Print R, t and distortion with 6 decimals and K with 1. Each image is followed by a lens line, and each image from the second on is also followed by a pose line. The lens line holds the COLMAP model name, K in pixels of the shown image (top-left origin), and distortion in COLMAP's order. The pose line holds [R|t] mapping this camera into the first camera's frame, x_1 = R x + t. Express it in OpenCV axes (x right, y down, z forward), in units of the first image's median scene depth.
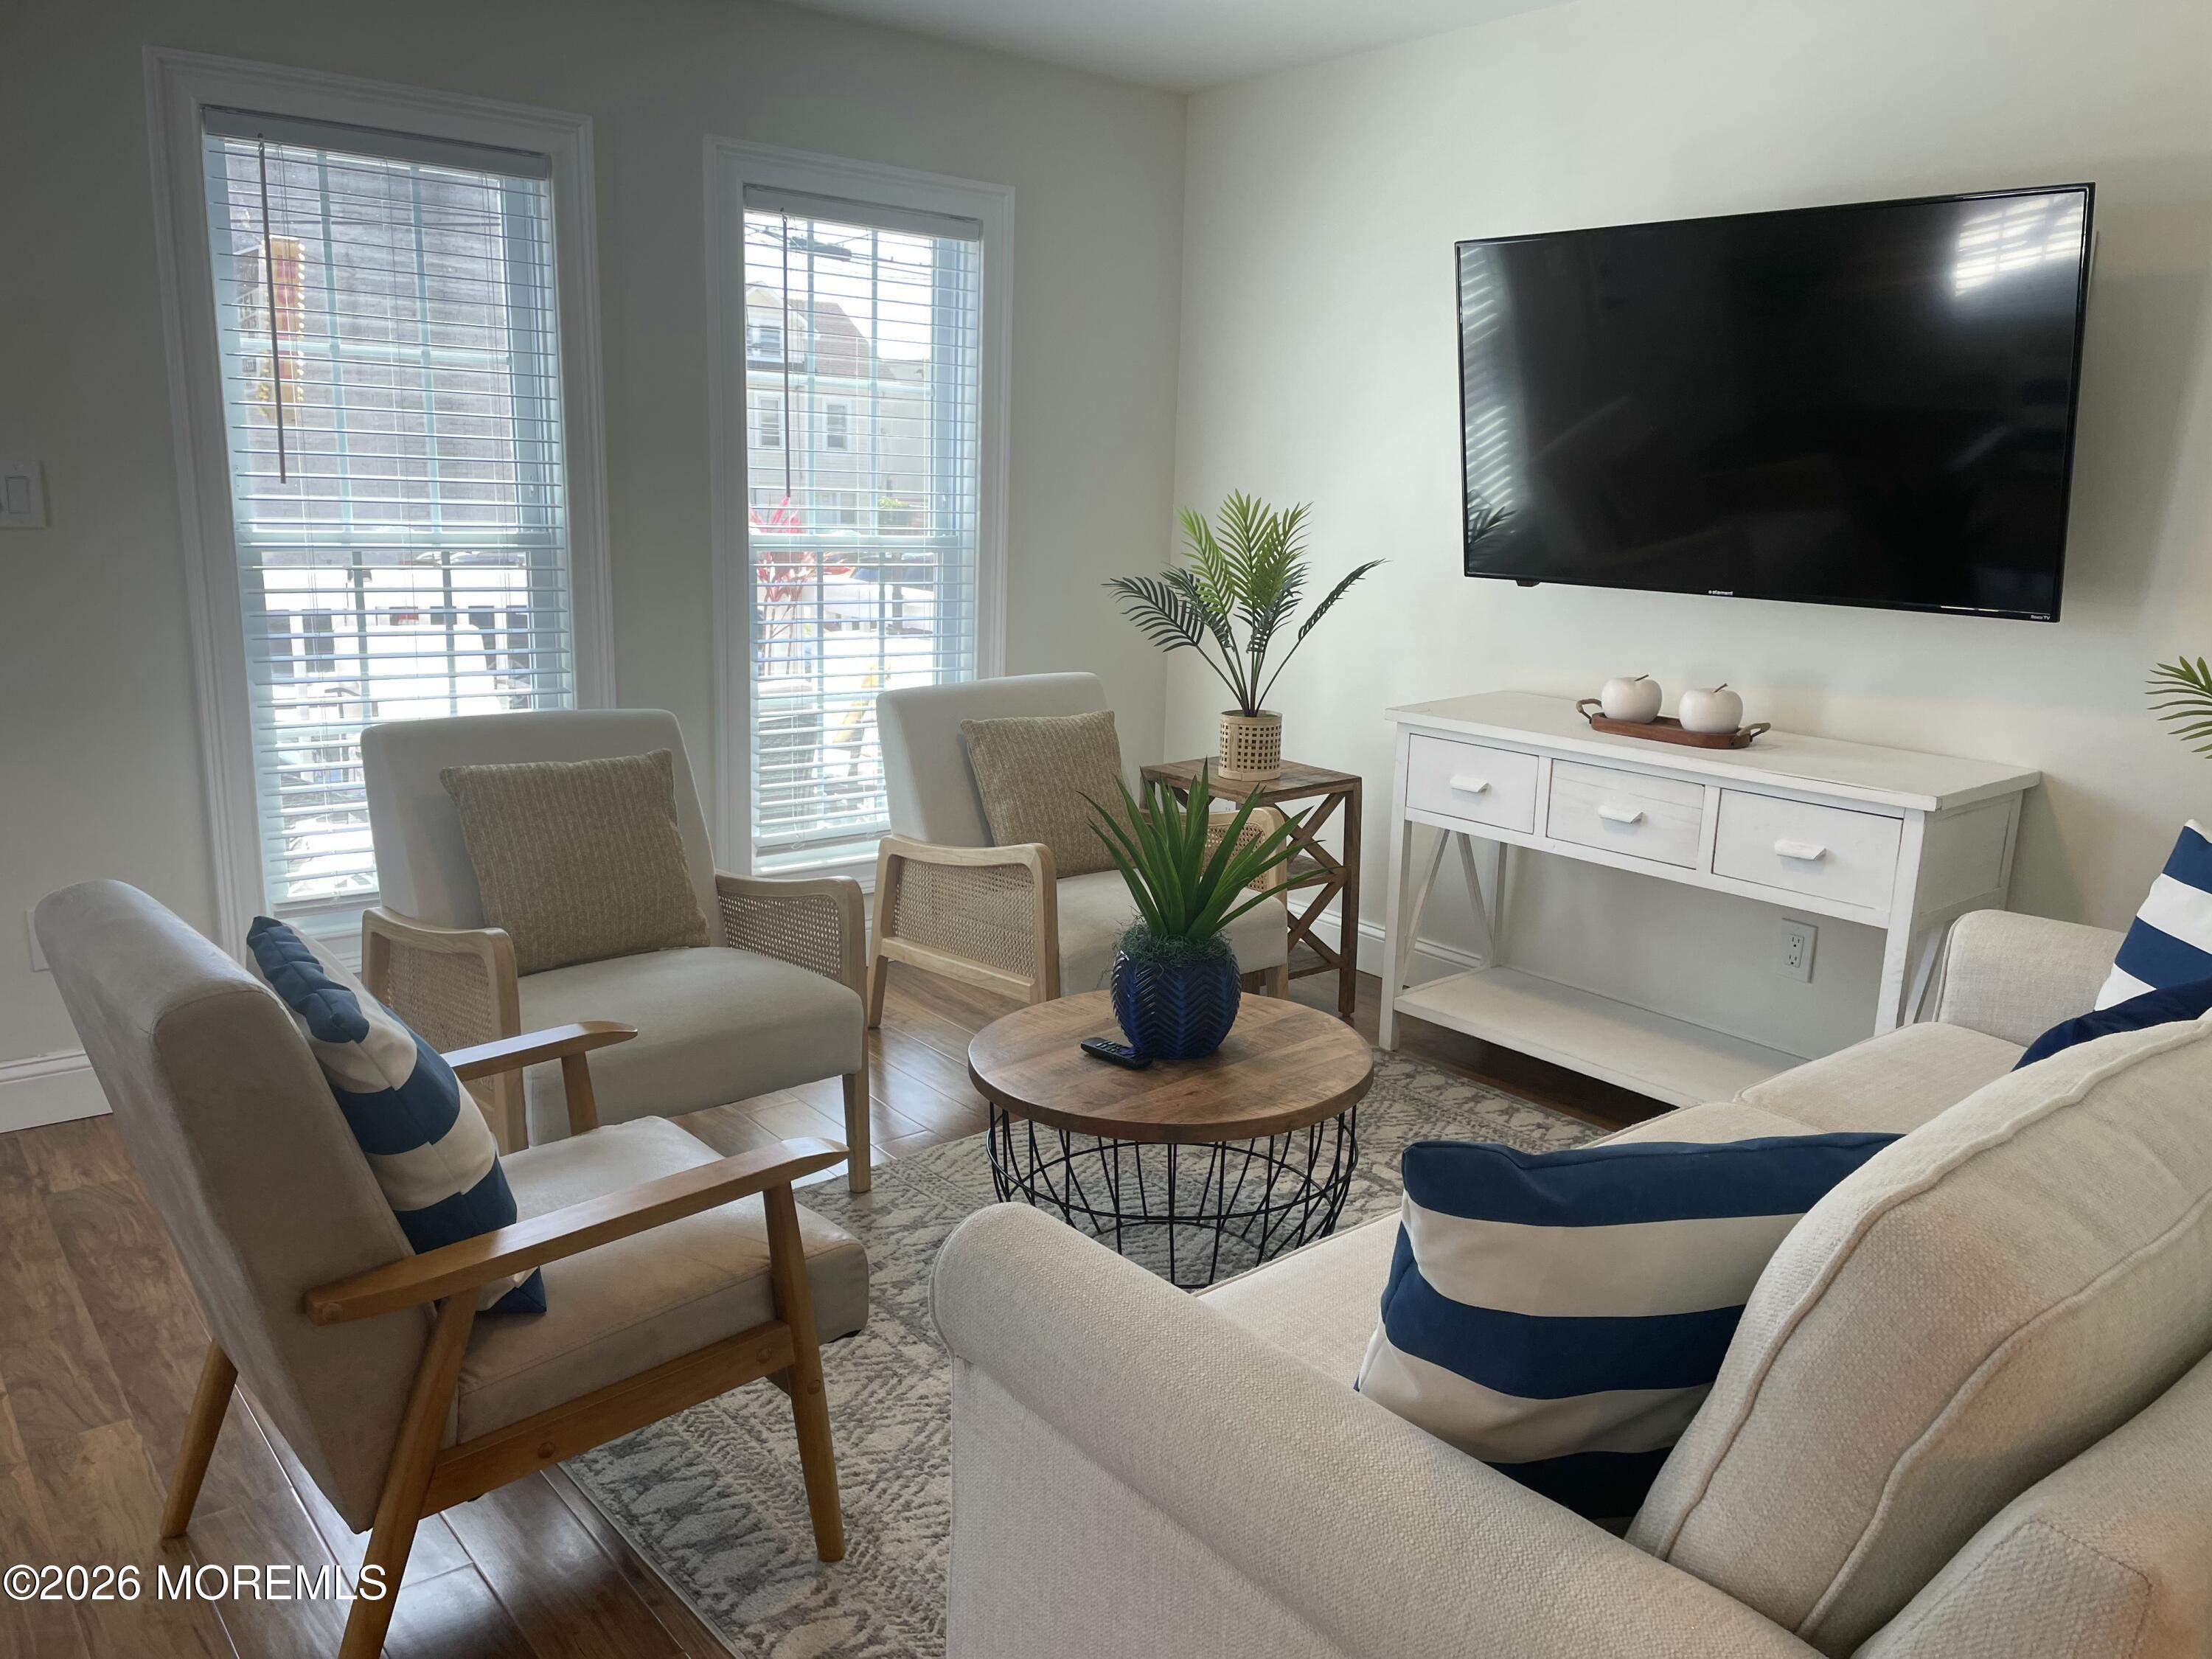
lens RADIAL K [[1662.6, 0, 1106.0], [0, 1662.6, 829.5], [0, 0, 1]] dist [0.057815, -0.003043]
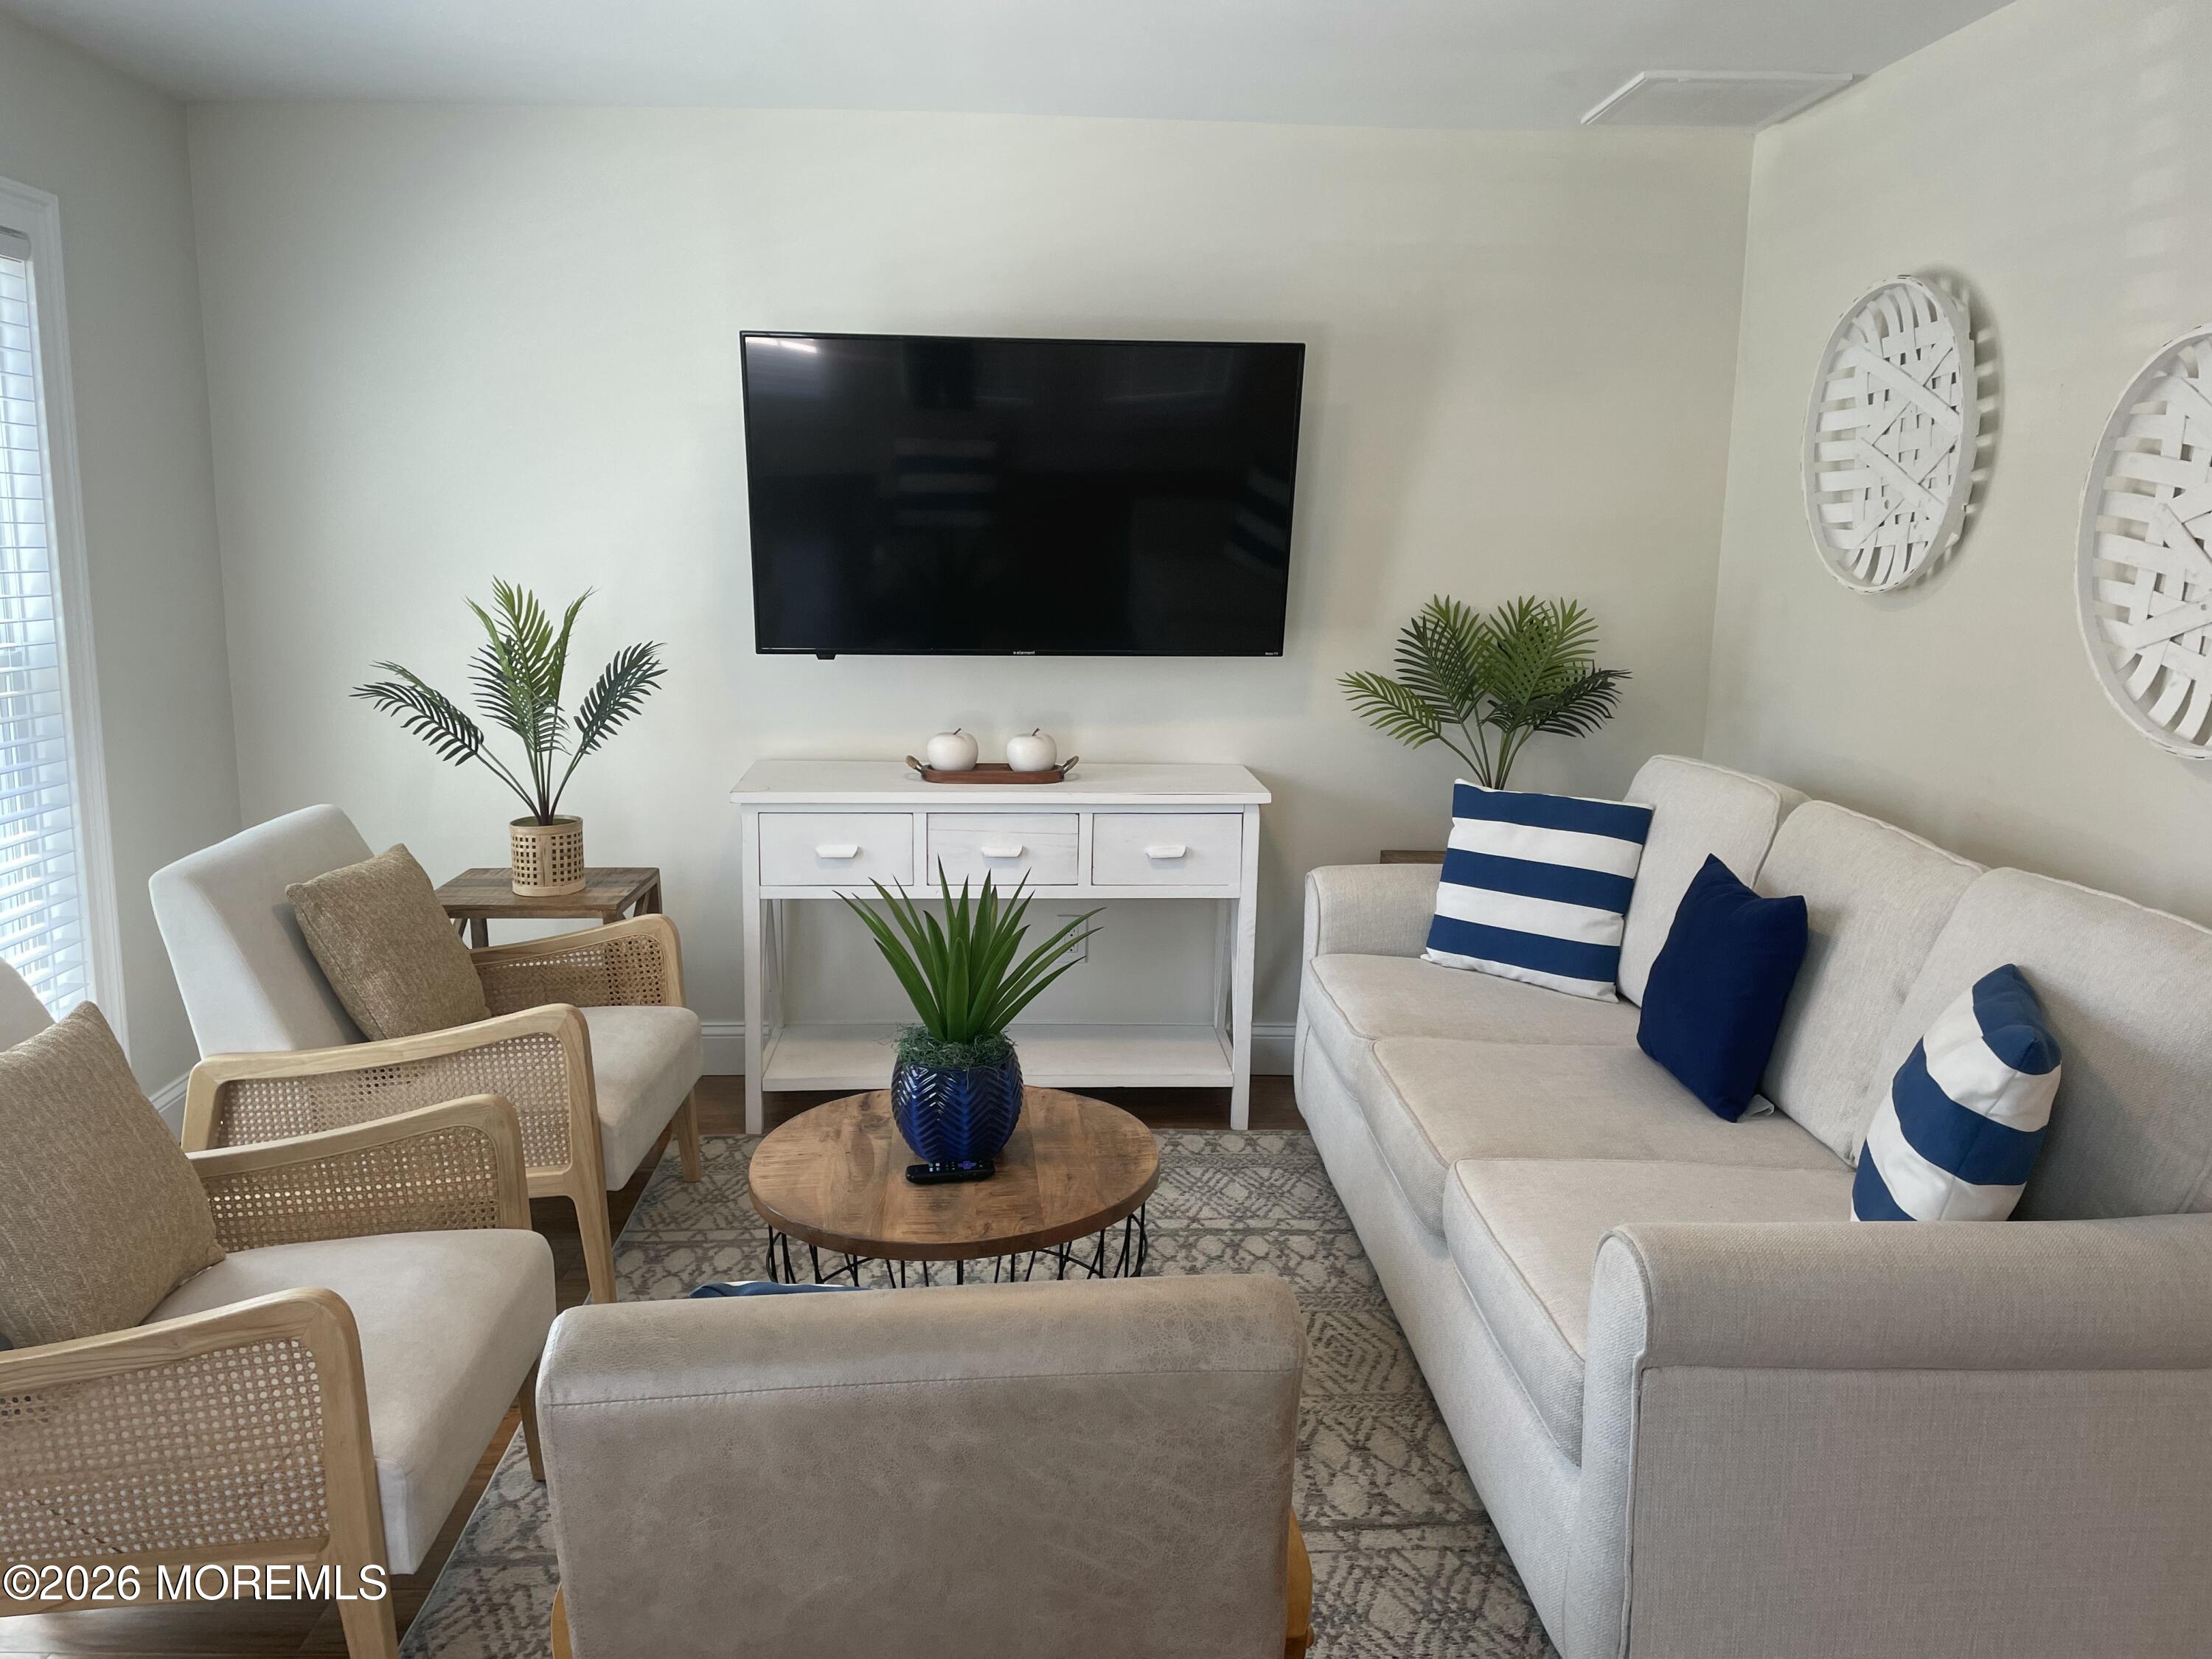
lens RADIAL K [[1643.1, 0, 1106.0], [0, 1643.1, 829.5], [0, 0, 1]] dist [-0.002807, -0.003453]
pose [[0.590055, -0.162189, 0.790904, -0.492081], [0.177268, 0.981736, 0.069071, -0.081942], [-0.787662, 0.099447, 0.608029, 0.245841]]
